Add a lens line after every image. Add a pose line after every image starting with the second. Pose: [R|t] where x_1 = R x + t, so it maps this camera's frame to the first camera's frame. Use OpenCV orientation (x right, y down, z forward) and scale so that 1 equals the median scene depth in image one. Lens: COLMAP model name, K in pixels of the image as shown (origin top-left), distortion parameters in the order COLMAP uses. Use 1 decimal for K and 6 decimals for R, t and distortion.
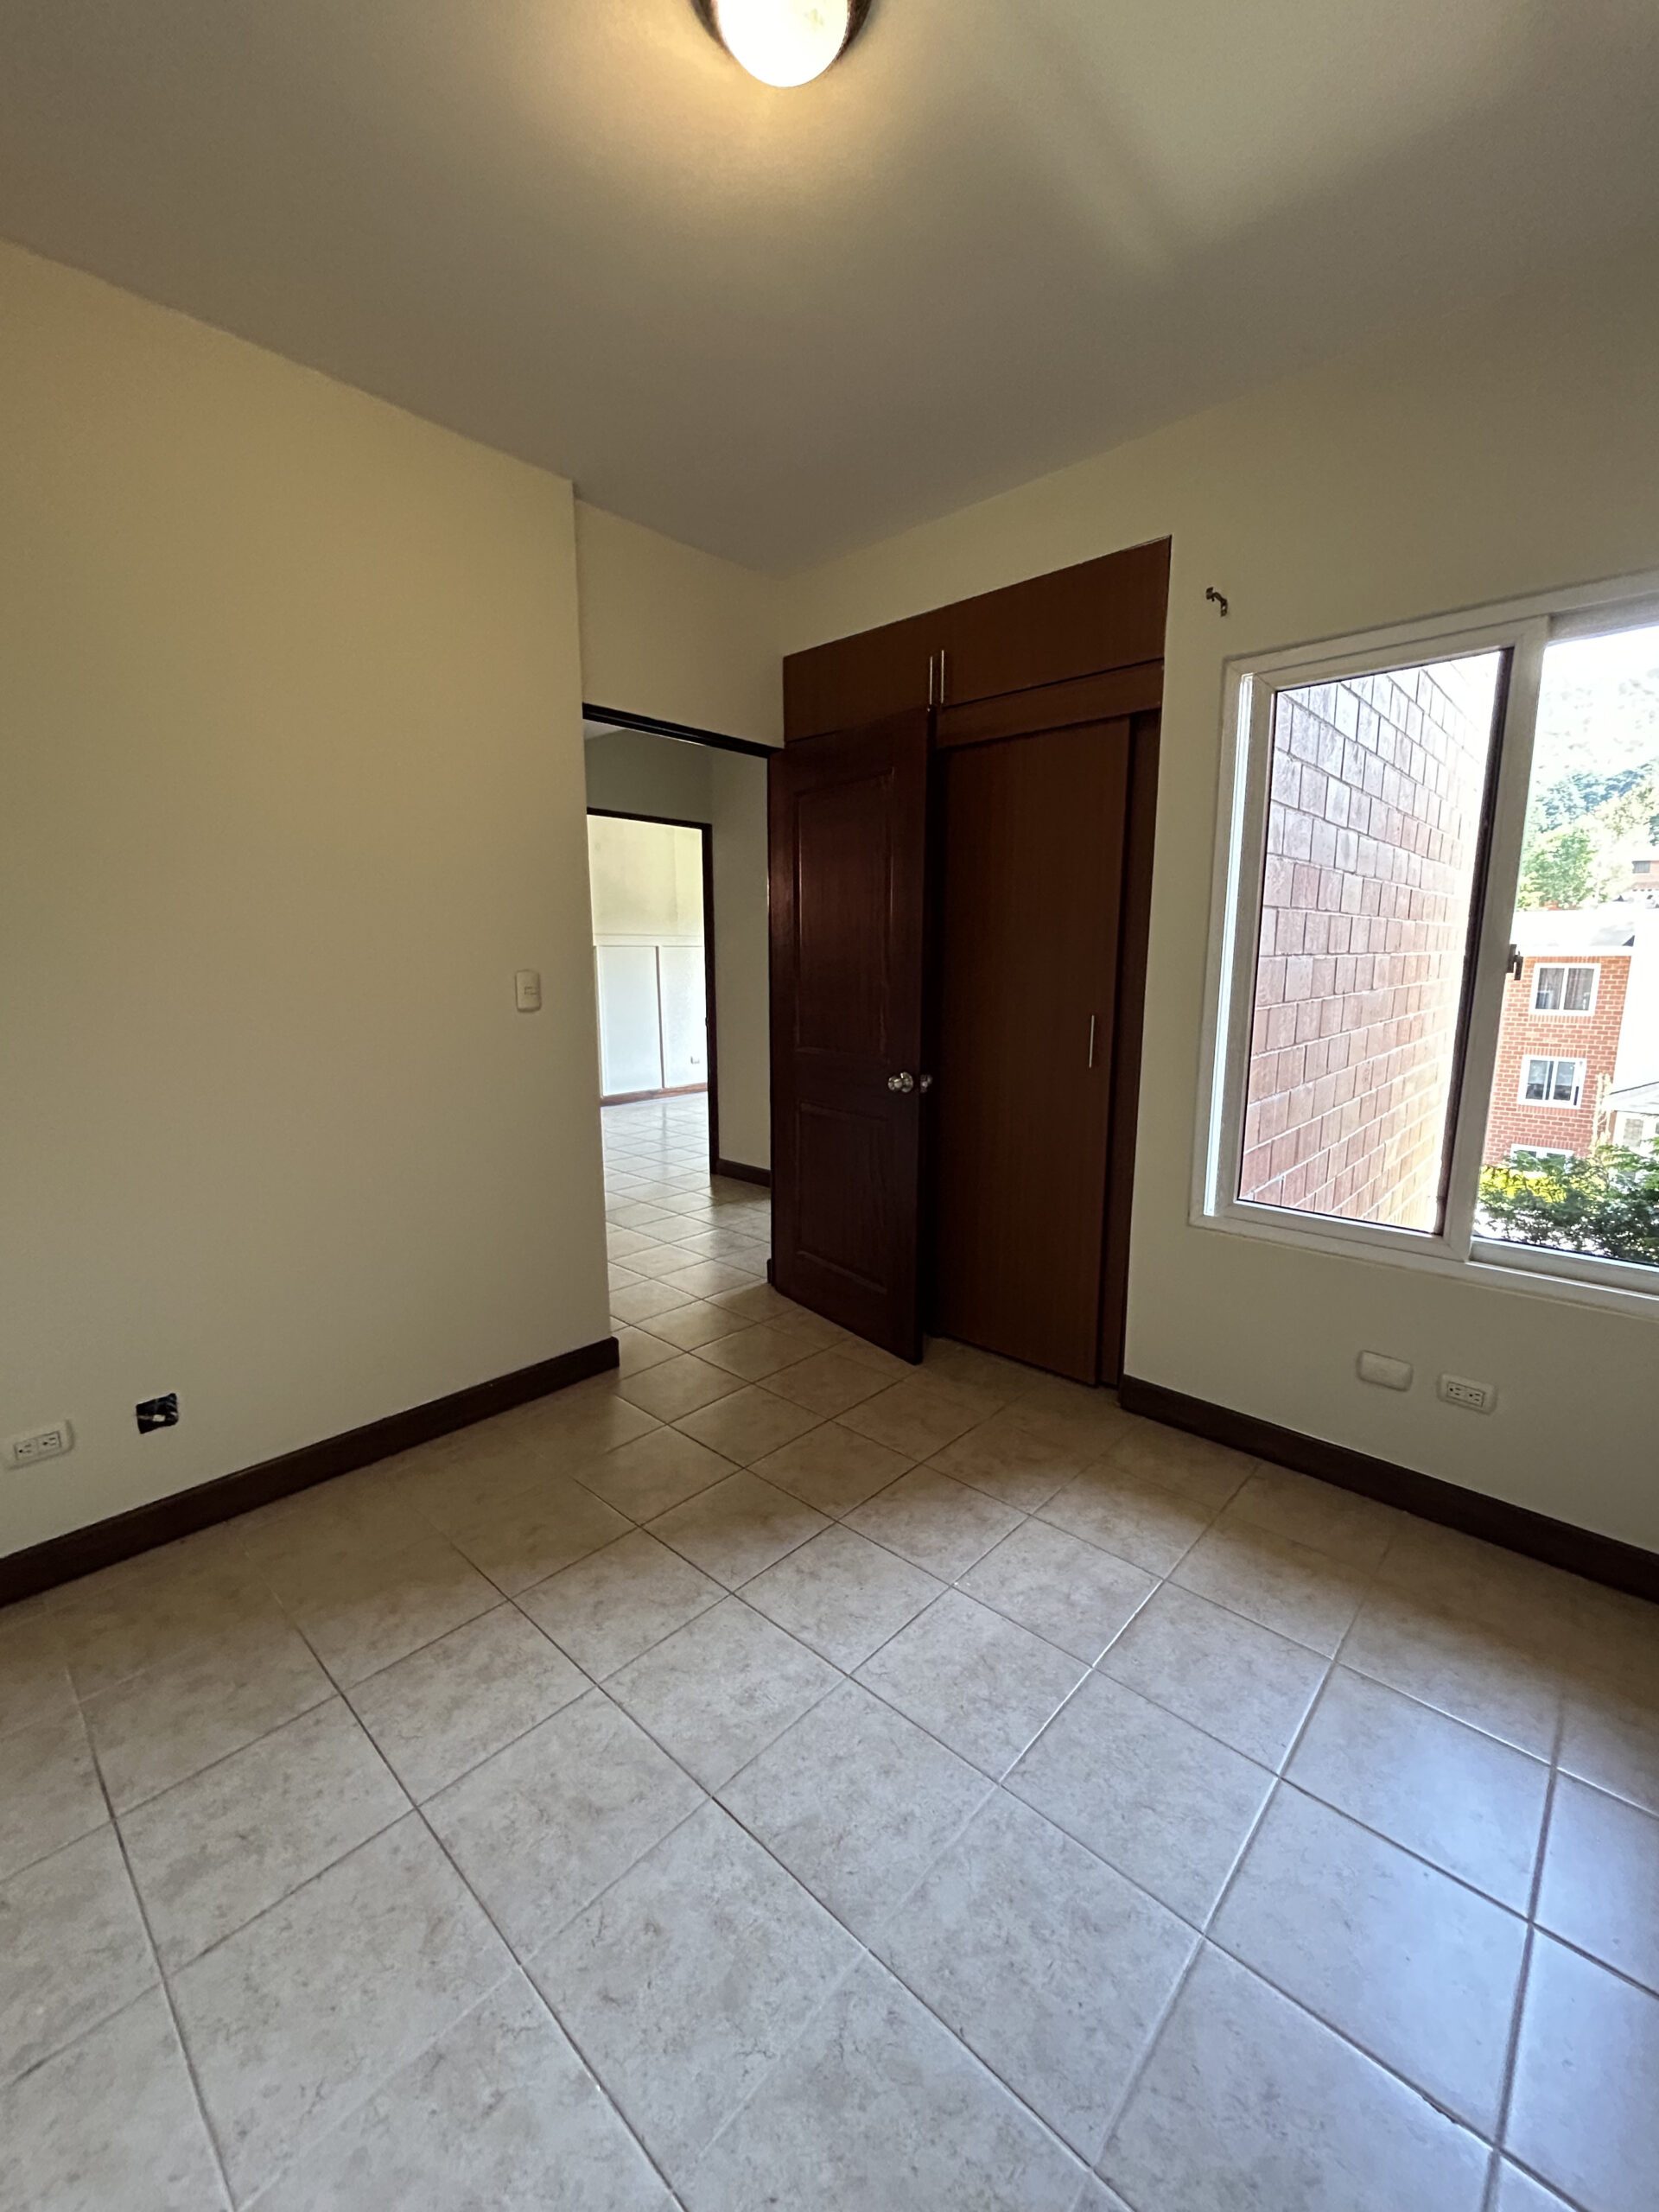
lens RADIAL K [[896.1, 0, 830.3], [0, 896.1, 1107.8], [0, 0, 1]] dist [0.004198, 0.000214]
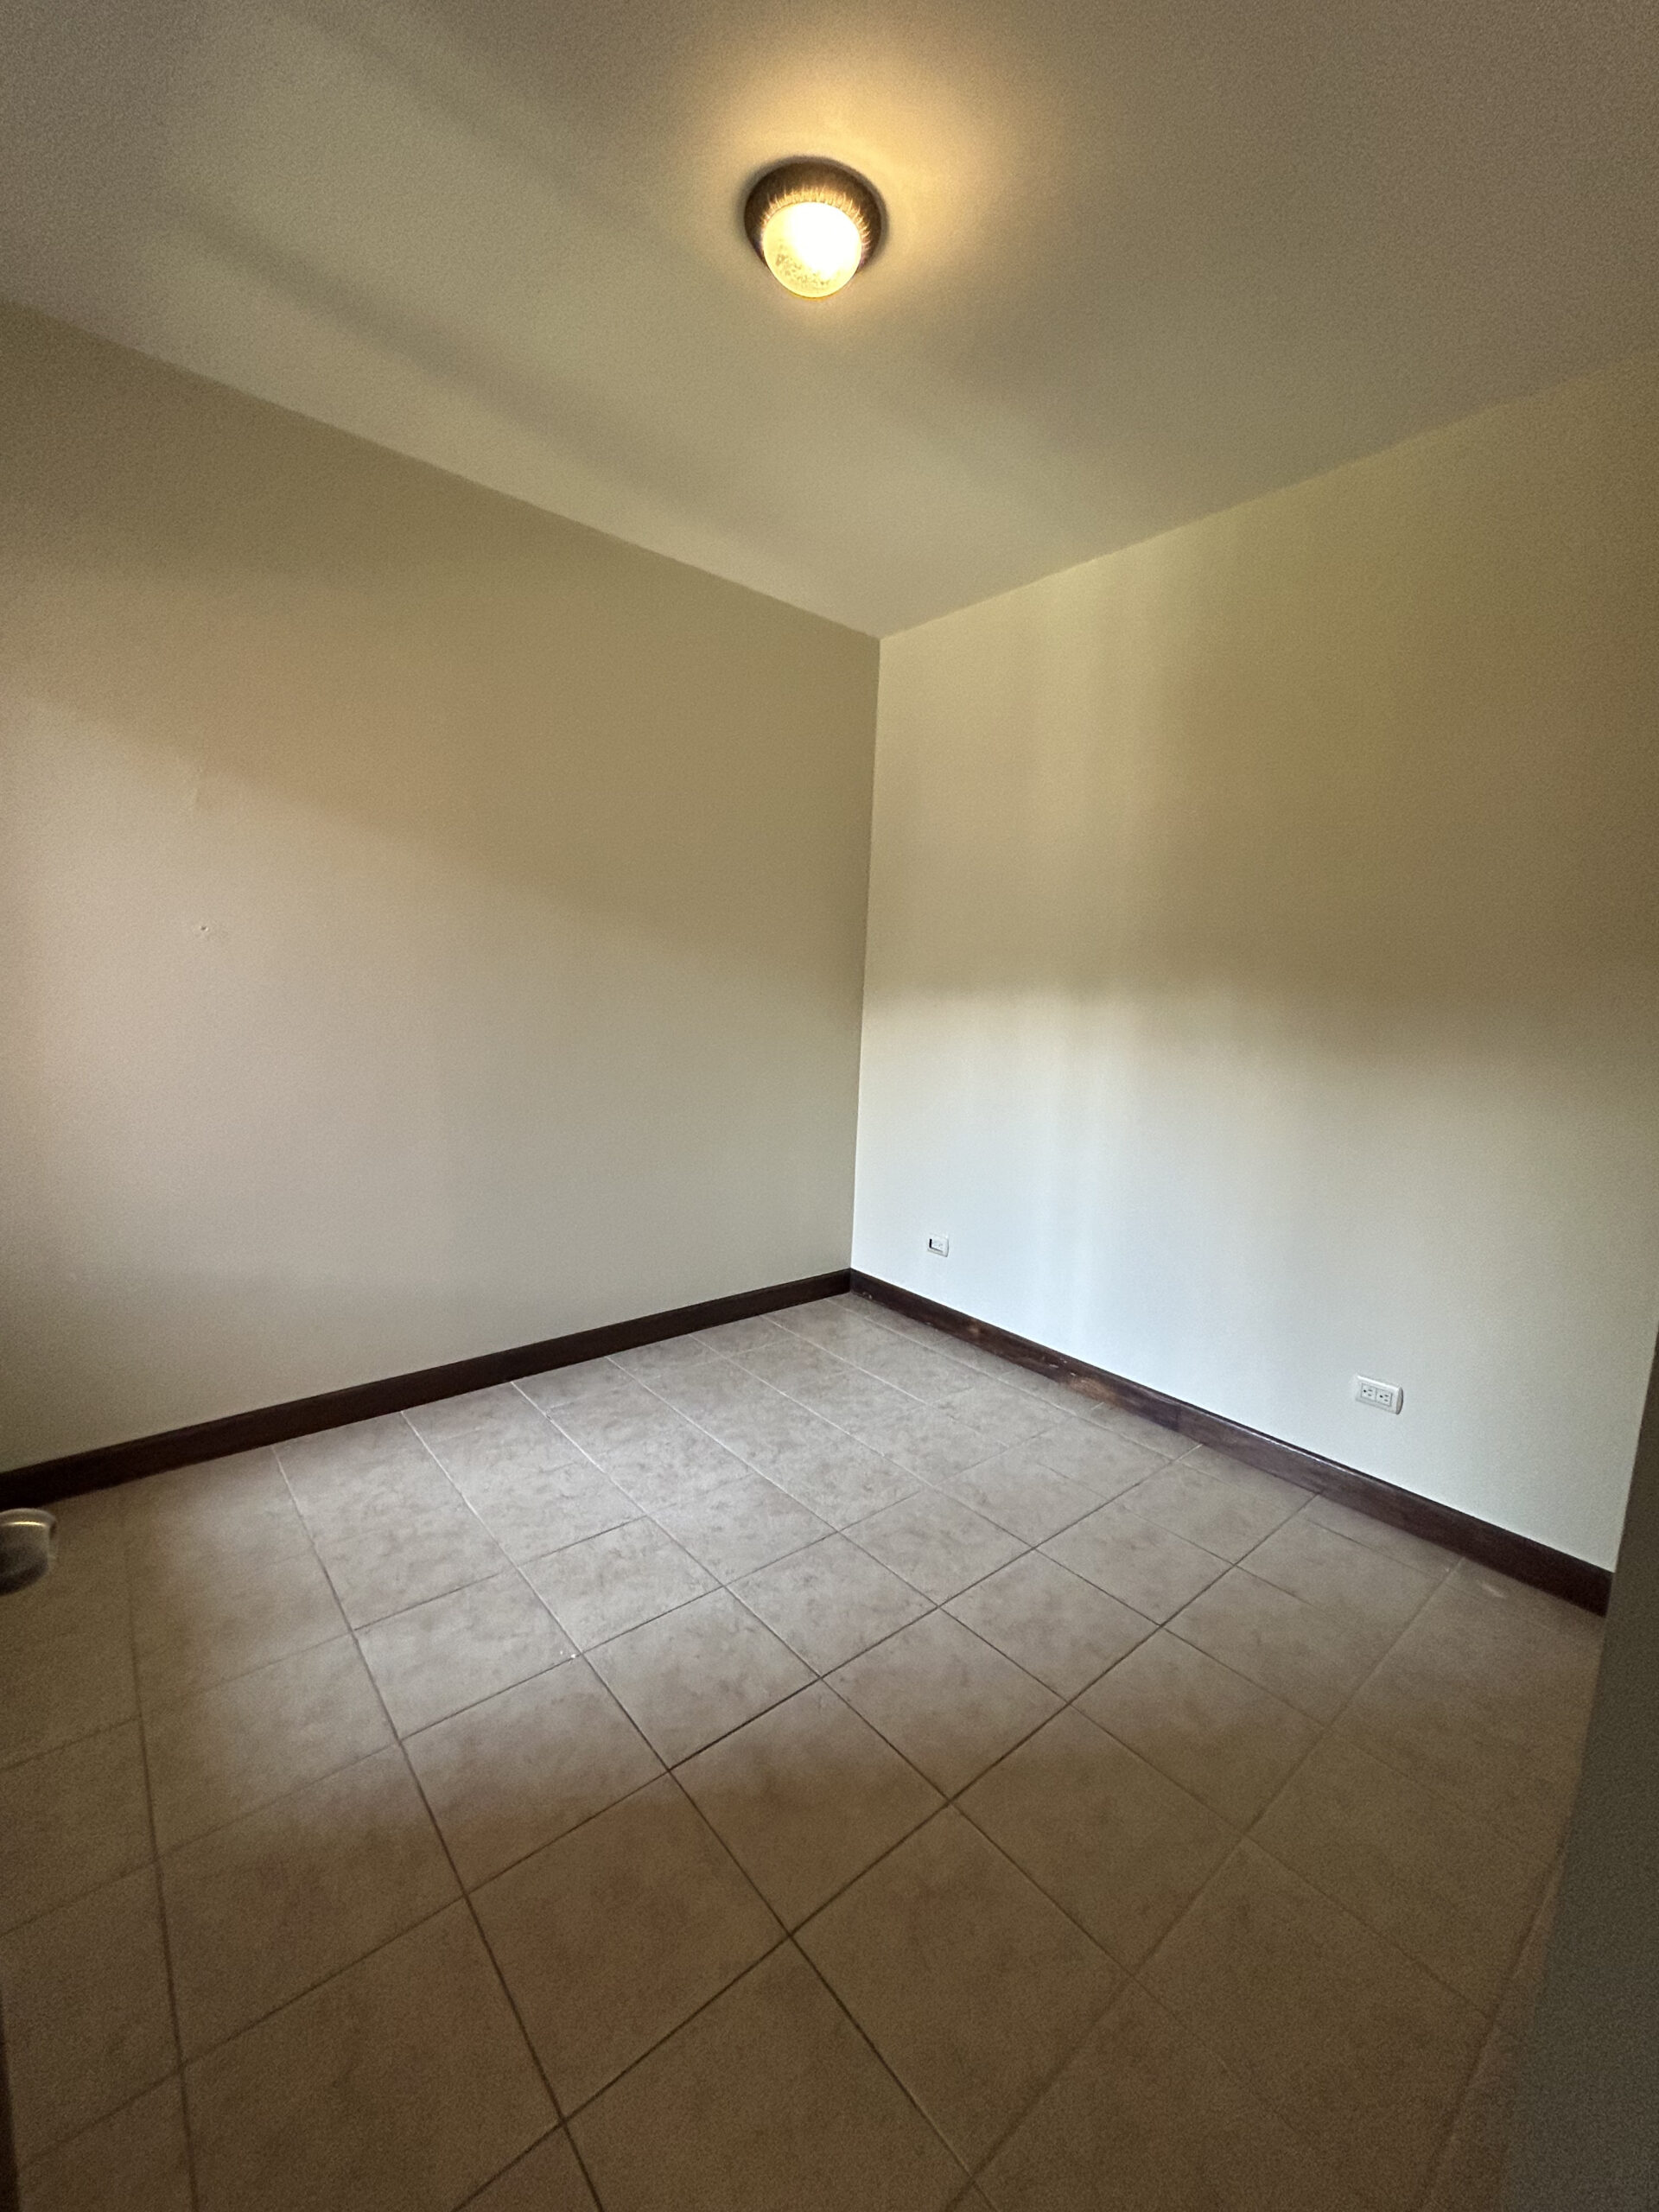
lens RADIAL K [[896.1, 0, 829.8], [0, 896.1, 1106.0], [0, 0, 1]] dist [0.004198, 0.000214]
pose [[-0.992161, -0.055528, 0.111955, -0.204827], [-0.018426, 0.951069, 0.308427, -0.306782], [-0.123604, 0.303947, -0.944637, 1.822394]]
